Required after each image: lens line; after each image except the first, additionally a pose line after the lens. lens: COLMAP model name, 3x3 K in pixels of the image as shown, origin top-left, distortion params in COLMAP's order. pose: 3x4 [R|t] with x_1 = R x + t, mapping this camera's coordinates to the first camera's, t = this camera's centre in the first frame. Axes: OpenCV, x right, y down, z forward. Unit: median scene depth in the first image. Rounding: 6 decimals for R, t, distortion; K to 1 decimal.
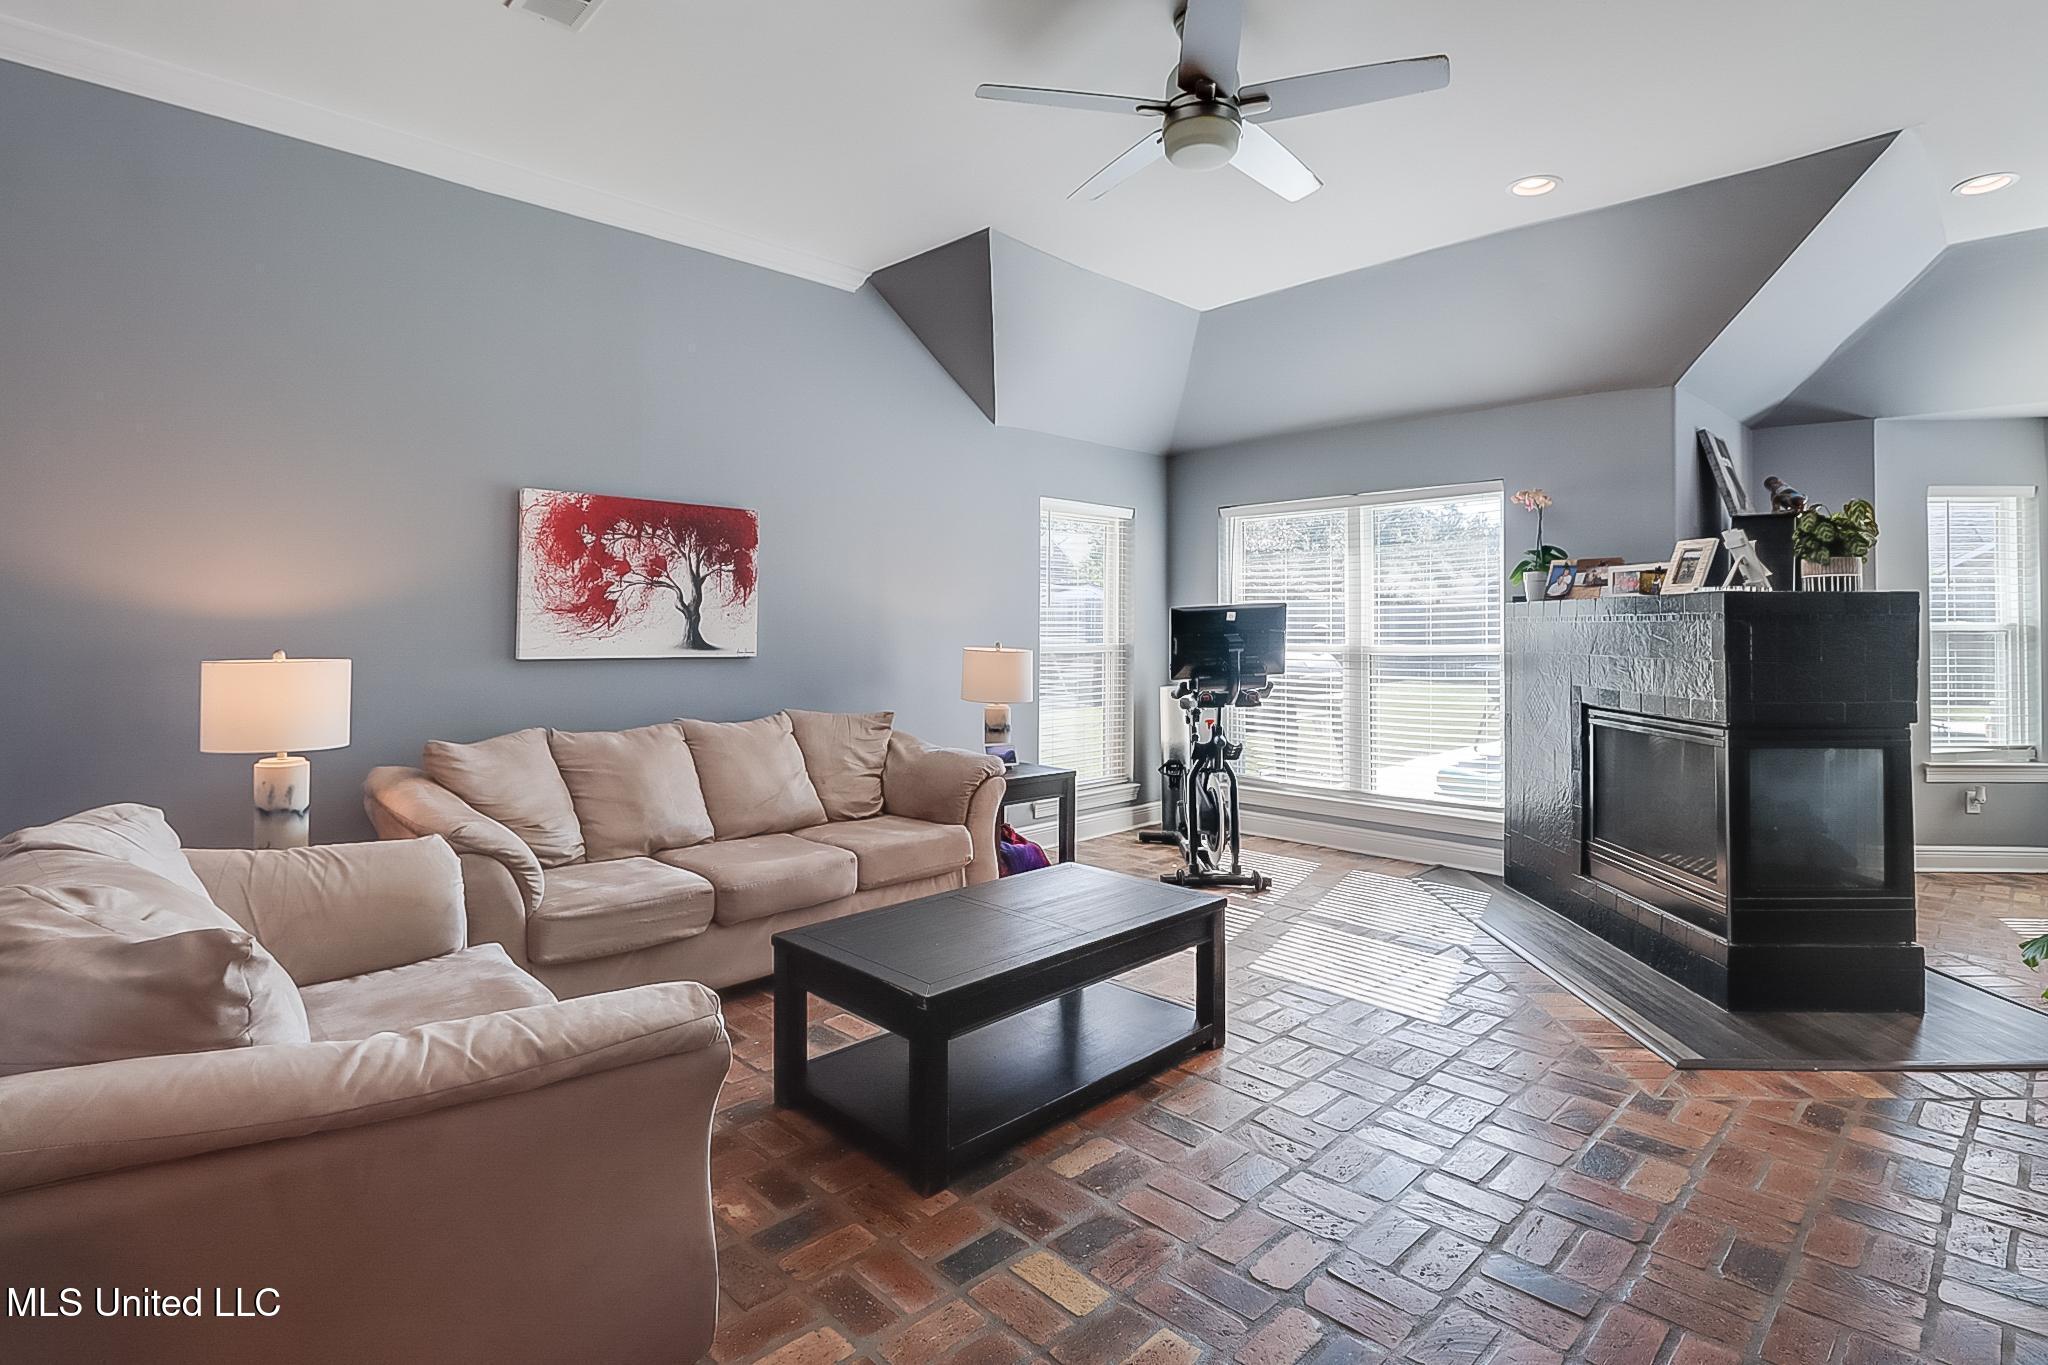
lens RADIAL K [[1007.2, 0, 1022.8], [0, 1007.2, 612.7], [0, 0, 1]] dist [-0.000063, -0.000131]
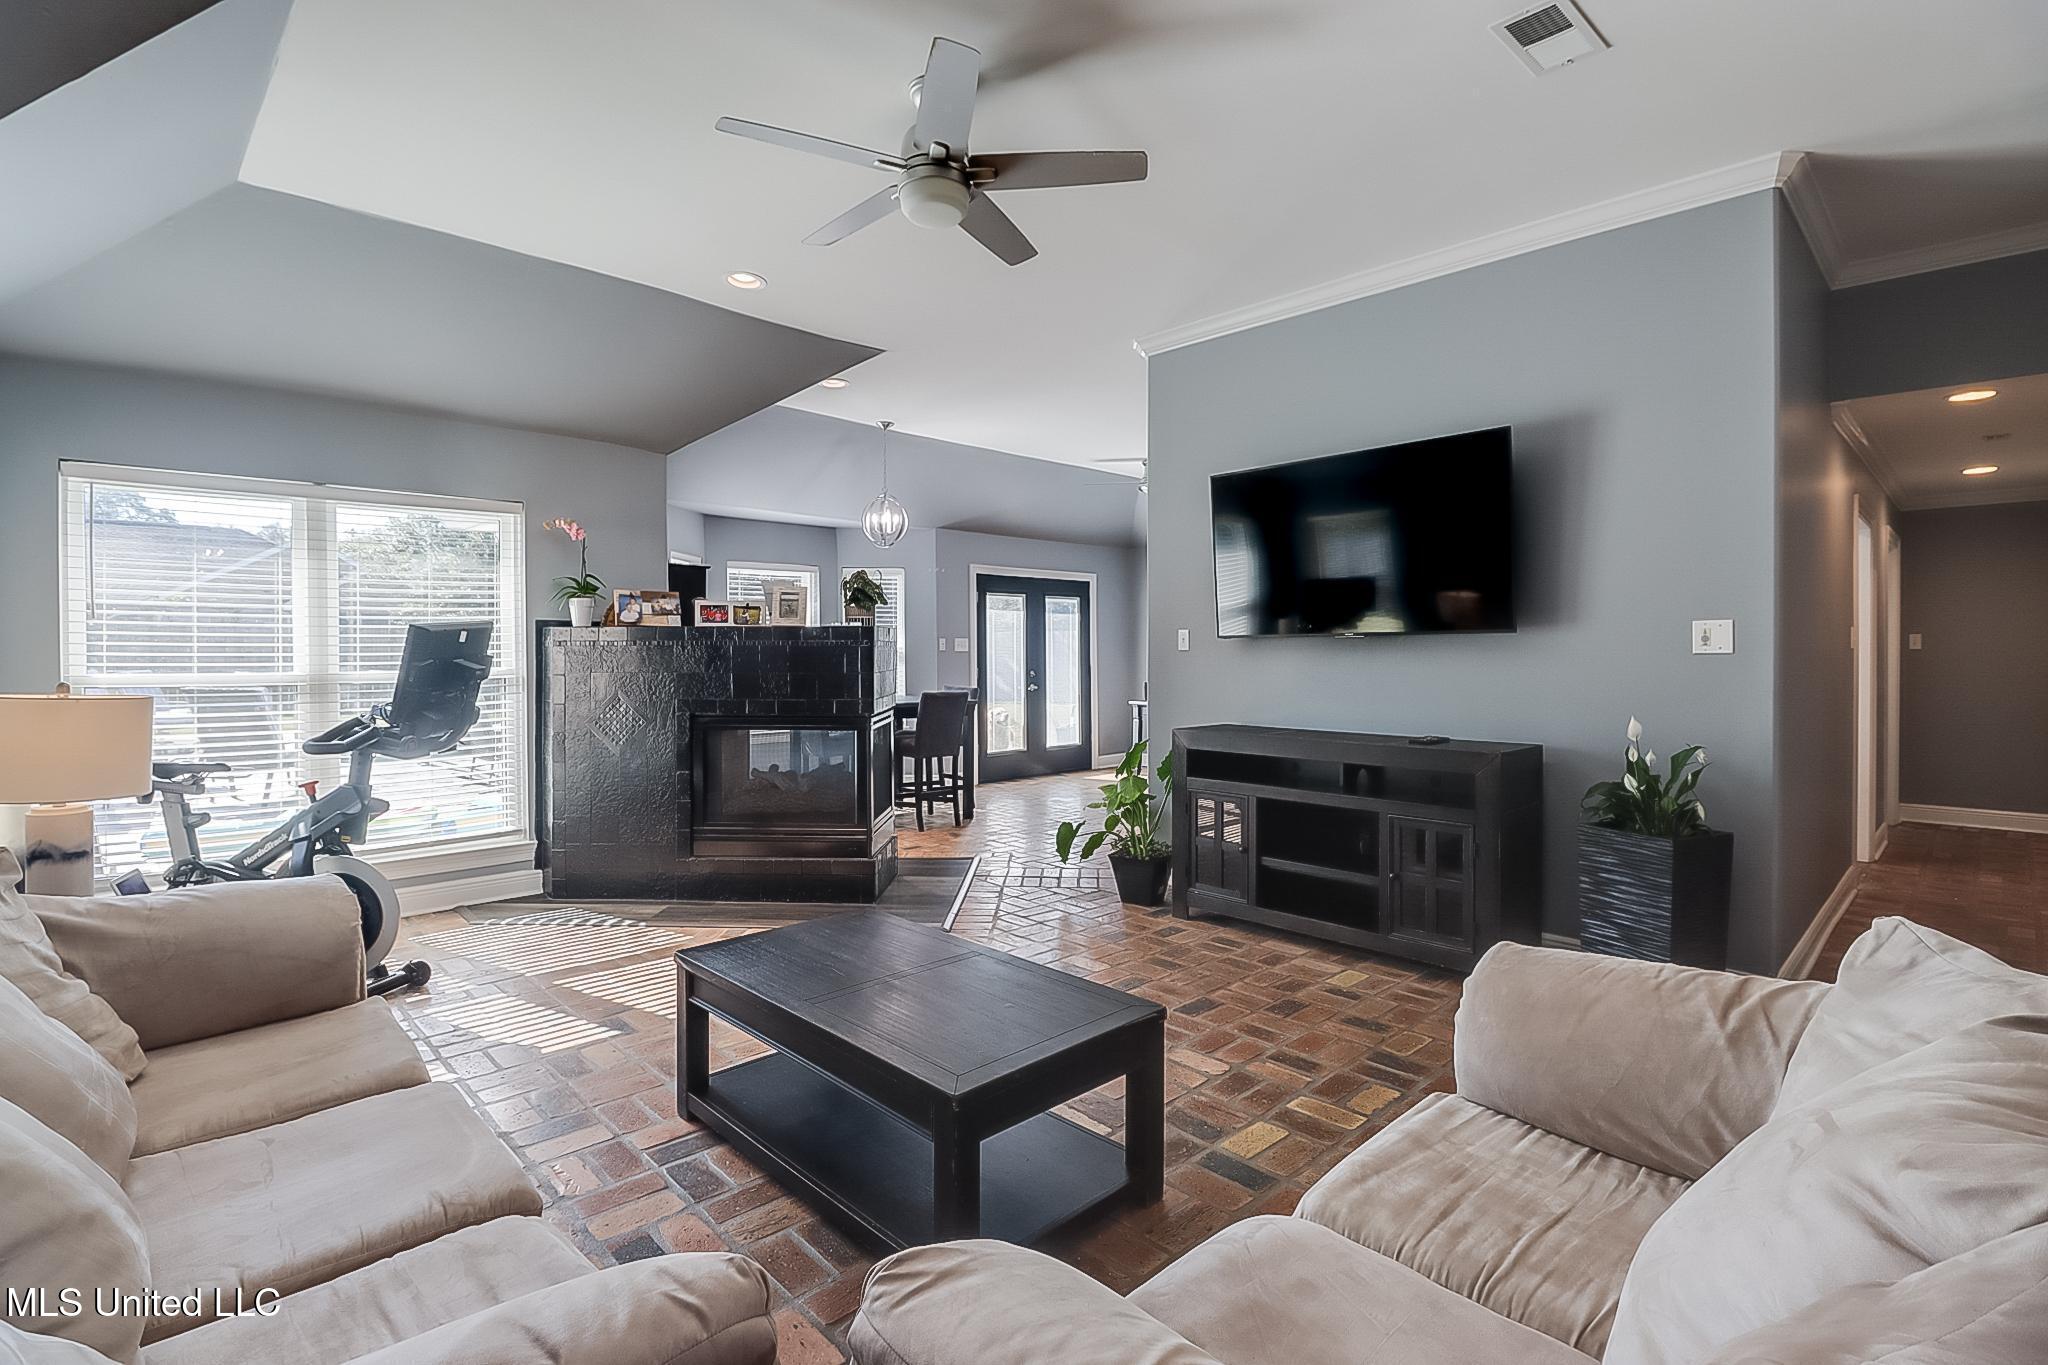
lens RADIAL K [[959.9, 0, 1024.2], [0, 959.9, 655.7], [0, 0, 1]] dist [0.015399, 0.000132]
pose [[-0.000298, -0.006178, 0.999981, -0.537576], [-0.014254, 0.999879, 0.006173, 0.007520], [-0.999898, -0.014252, -0.000386, 0.569914]]
